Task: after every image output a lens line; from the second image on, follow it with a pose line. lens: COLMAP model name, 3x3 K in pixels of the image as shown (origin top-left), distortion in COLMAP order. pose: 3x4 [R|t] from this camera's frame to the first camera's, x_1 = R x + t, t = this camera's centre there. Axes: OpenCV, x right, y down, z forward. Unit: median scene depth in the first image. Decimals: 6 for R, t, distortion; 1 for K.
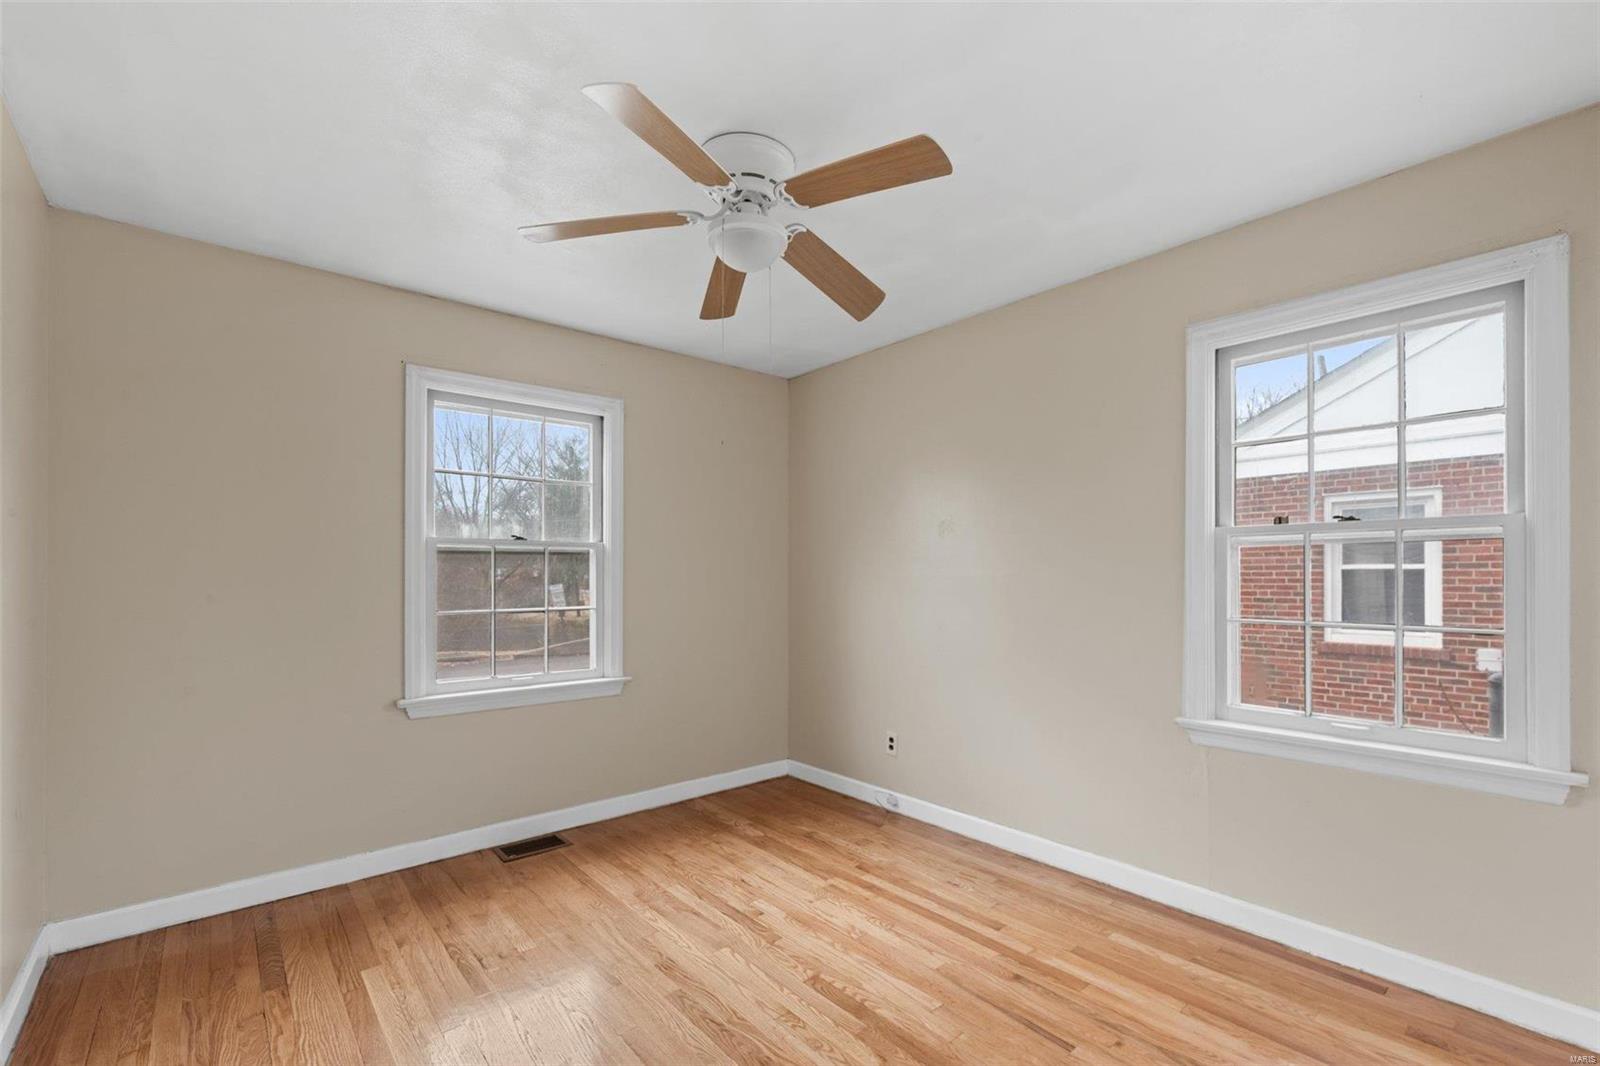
lens RADIAL K [[706.1, 0, 836.9], [0, 706.1, 566.5], [0, 0, 1]] dist [0.000881, 0.000460]
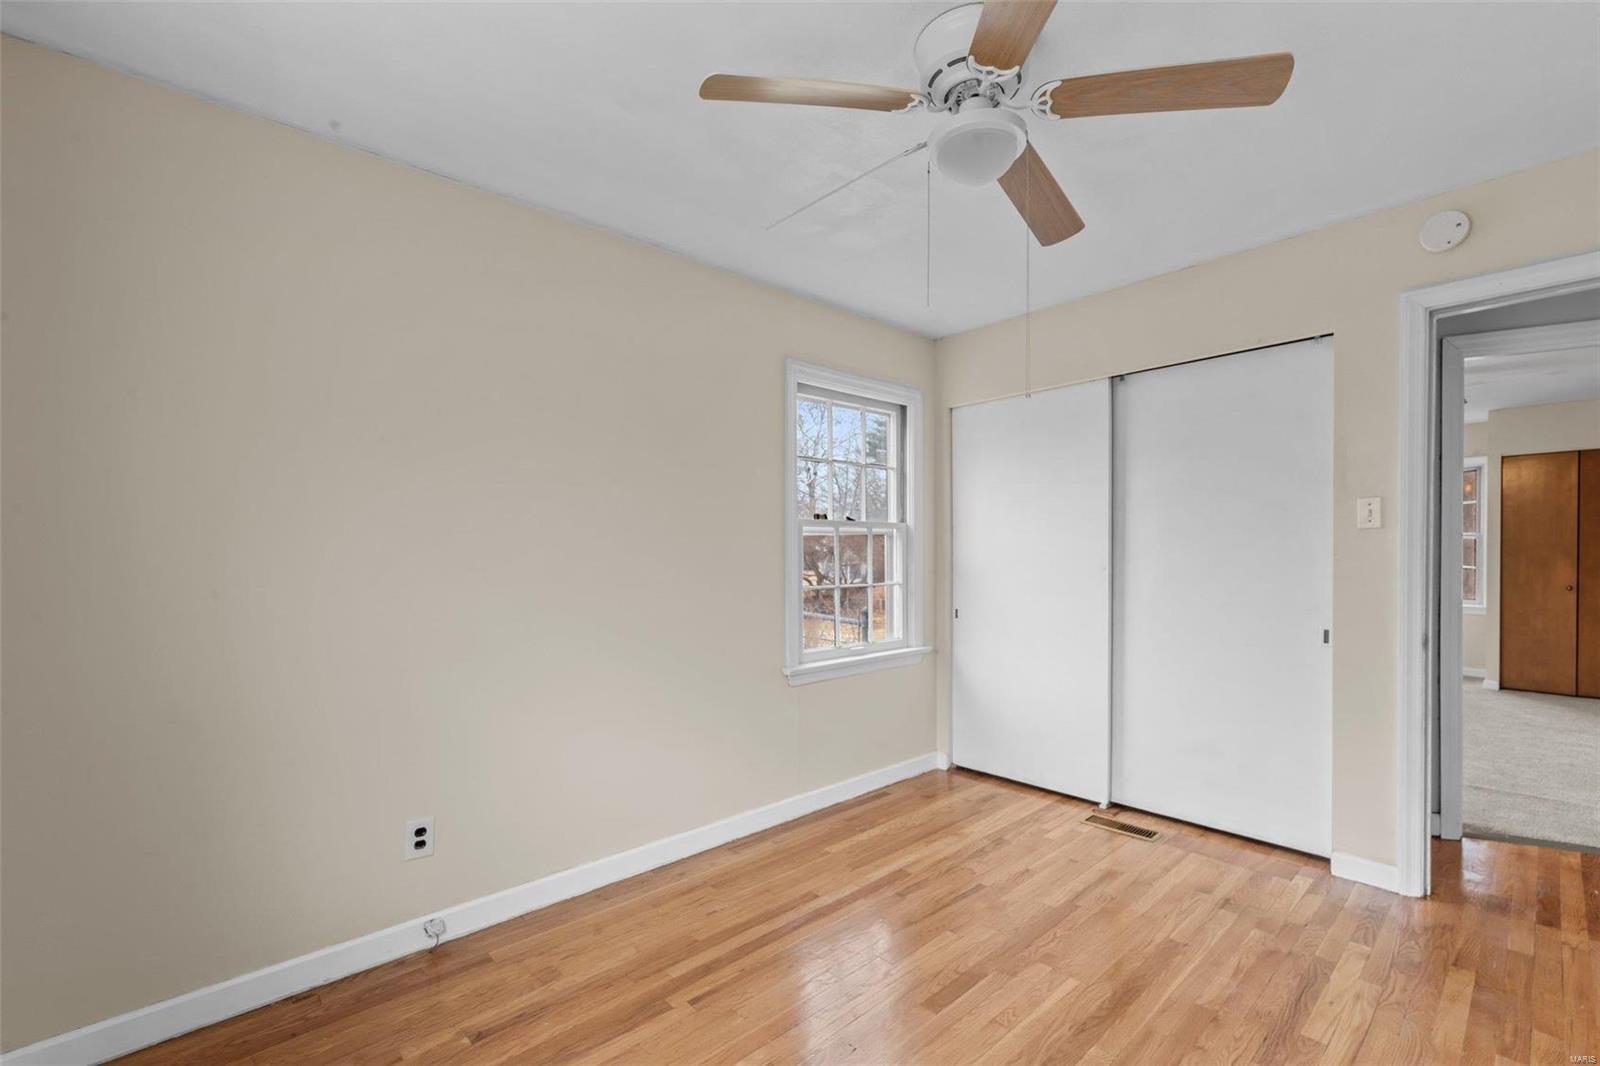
lens RADIAL K [[706.1, 0, 836.9], [0, 706.1, 566.5], [0, 0, 1]] dist [0.000881, 0.000460]
pose [[-0.047526, -0.014352, 0.998767, -0.806145], [-0.007440, 0.999874, 0.014014, 0.016397], [-0.998842, -0.006765, -0.047627, 1.031069]]
